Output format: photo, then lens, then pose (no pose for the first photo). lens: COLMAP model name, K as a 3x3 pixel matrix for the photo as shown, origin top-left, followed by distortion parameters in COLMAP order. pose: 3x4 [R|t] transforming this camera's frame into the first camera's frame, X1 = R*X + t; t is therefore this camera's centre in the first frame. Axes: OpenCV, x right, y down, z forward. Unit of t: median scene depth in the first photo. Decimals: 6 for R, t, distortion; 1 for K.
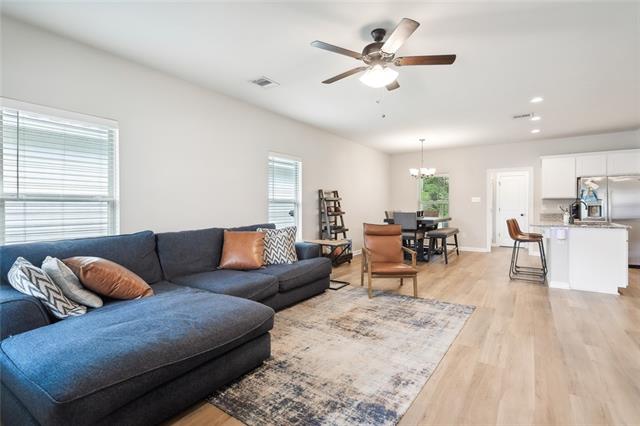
lens RADIAL K [[309.7, 0, 318.0], [0, 309.7, 207.9], [0, 0, 1]] dist [0.001364, 0.000308]
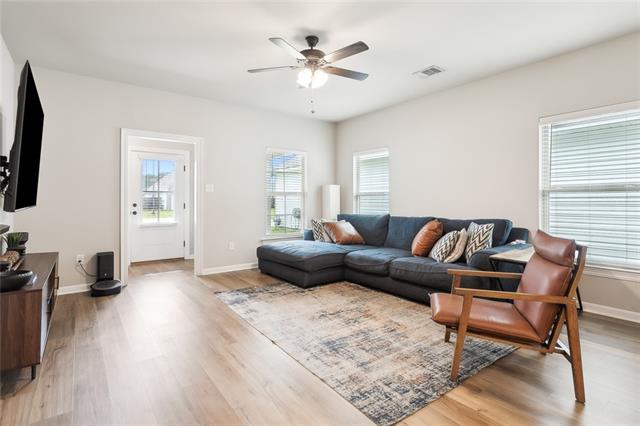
lens RADIAL K [[321.9, 0, 317.3], [0, 321.9, 198.4], [0, 0, 1]] dist [0.001564, 0.000123]
pose [[-0.326803, -0.004686, -0.945081, 1.111976], [-0.003896, 0.999986, -0.003611, 0.004522], [0.945085, 0.002502, -0.326816, 1.222139]]
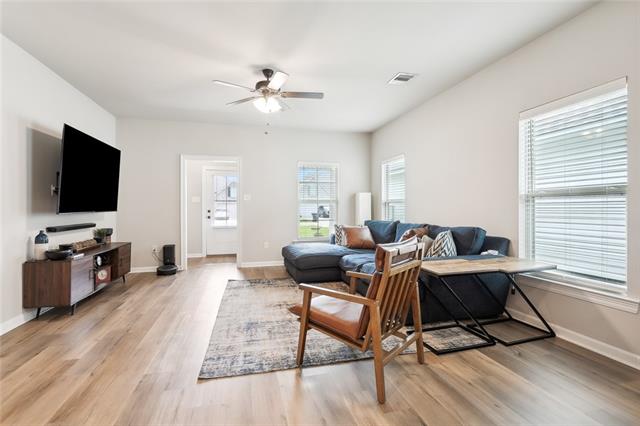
lens RADIAL K [[309.7, 0, 318.0], [0, 309.7, 207.9], [0, 0, 1]] dist [0.001364, 0.000308]
pose [[-0.662163, 0.001833, -0.749358, 0.910567], [-0.001376, 0.999992, 0.003662, 0.005828], [0.749359, 0.003457, -0.662155, 1.778626]]
